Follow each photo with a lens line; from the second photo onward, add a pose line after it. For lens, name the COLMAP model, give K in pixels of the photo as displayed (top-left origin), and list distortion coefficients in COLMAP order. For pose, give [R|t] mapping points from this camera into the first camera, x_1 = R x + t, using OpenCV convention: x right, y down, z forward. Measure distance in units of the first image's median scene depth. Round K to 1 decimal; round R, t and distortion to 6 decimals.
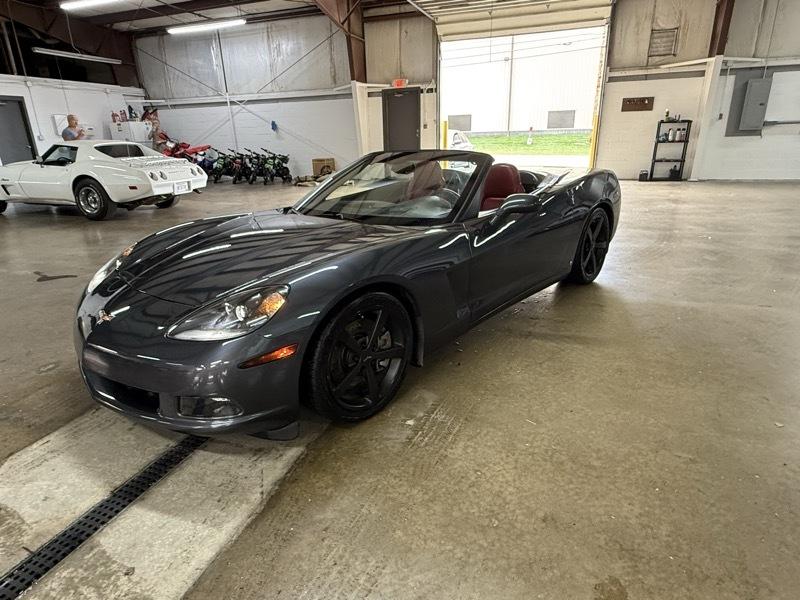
lens RADIAL K [[472.8, 0, 394.5], [0, 472.8, 303.4], [0, 0, 1]] dist [0.009484, -0.008576]
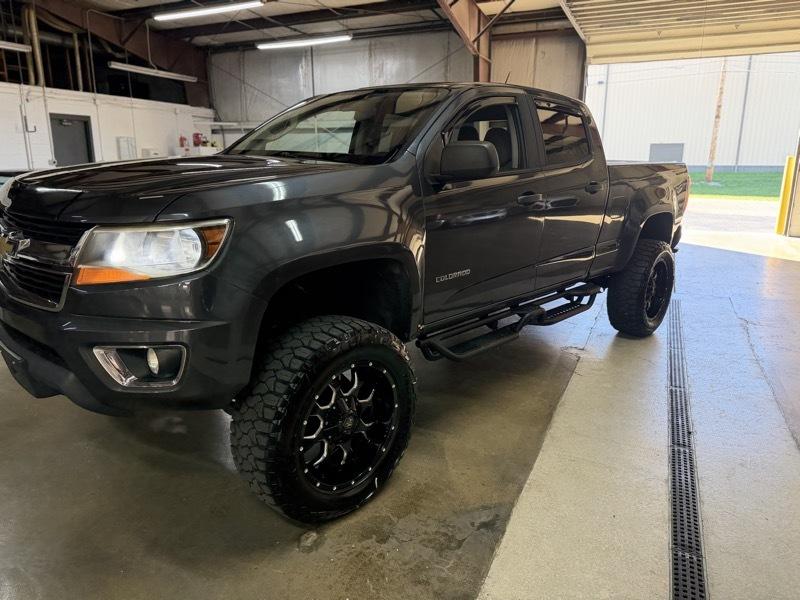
lens RADIAL K [[564.4, 0, 401.6], [0, 564.4, 297.2], [0, 0, 1]] dist [0.022541, -0.027196]
pose [[0.997216, 0.043585, -0.060502, -0.144126], [-0.049815, 0.993160, -0.105605, -0.030402], [0.055485, 0.108324, 0.992566, 0.048340]]
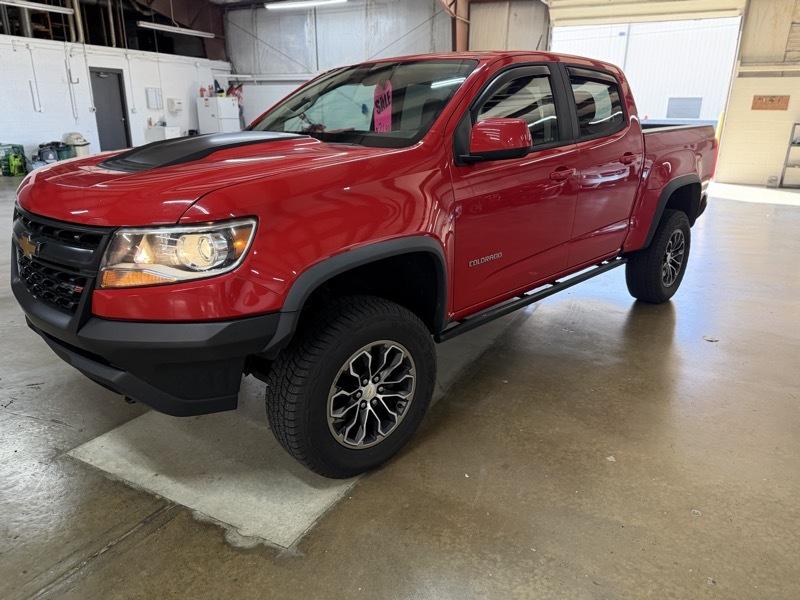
lens RADIAL K [[564.4, 0, 406.9], [0, 564.4, 302.7], [0, 0, 1]] dist [0.022541, -0.027196]
pose [[0.992535, 0.073785, -0.097105, -0.037259], [-0.075646, 0.997012, -0.015616, 0.026361], [0.095663, 0.022845, 0.995152, -0.117816]]
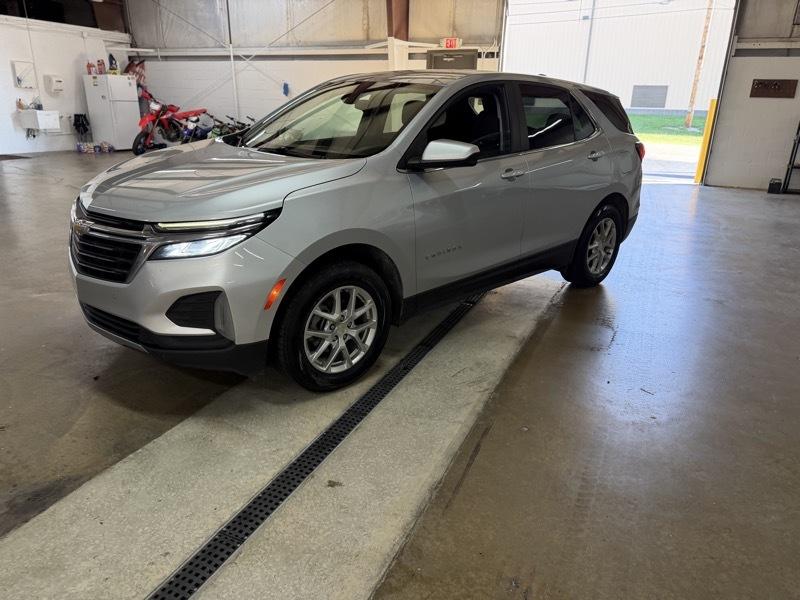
lens RADIAL K [[564.4, 0, 398.0], [0, 564.4, 300.6], [0, 0, 1]] dist [0.022541, -0.027196]
pose [[0.996311, 0.070876, -0.048377, -0.000630], [-0.071003, 0.997476, -0.000920, -0.044594], [0.048190, 0.004351, 0.998829, 0.086038]]
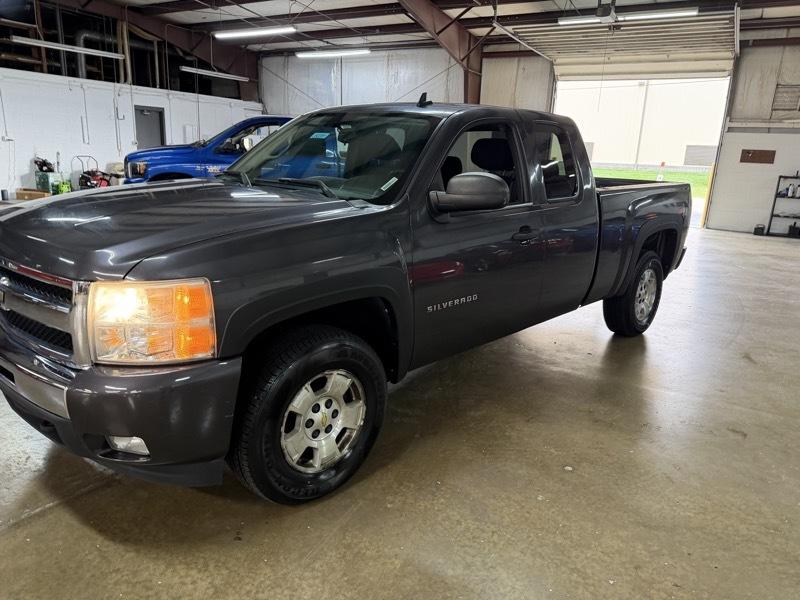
lens RADIAL K [[564.4, 0, 408.1], [0, 564.4, 305.0], [0, 0, 1]] dist [0.022541, -0.027196]
pose [[0.984398, 0.108208, -0.138752, 0.004270], [-0.118443, 0.990648, -0.067737, 0.037115], [0.130125, 0.083115, 0.988008, -0.183932]]
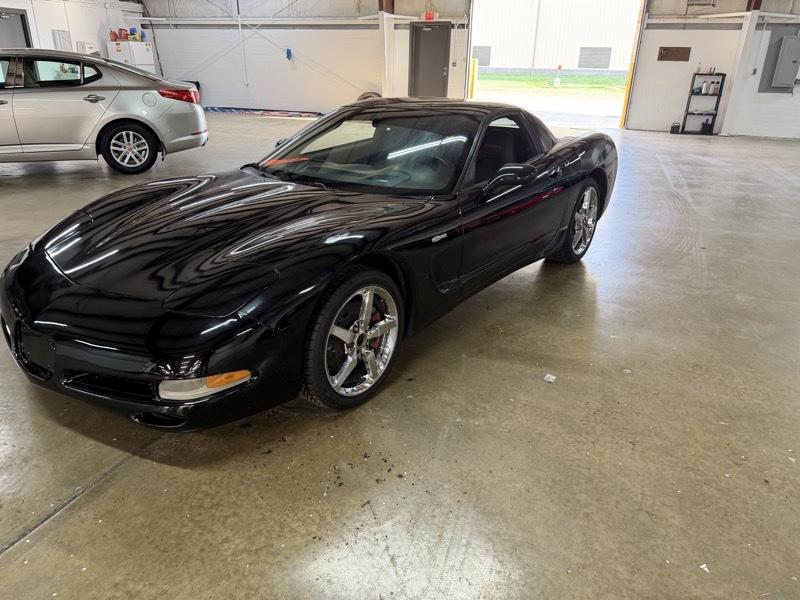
lens RADIAL K [[564.4, 0, 399.7], [0, 564.4, 302.4], [0, 0, 1]] dist [0.022541, -0.027196]
pose [[0.998743, 0.039061, 0.031406, -0.062811], [-0.040784, 0.997585, 0.056227, 0.044248], [-0.029134, -0.057437, 0.997924, -0.162682]]
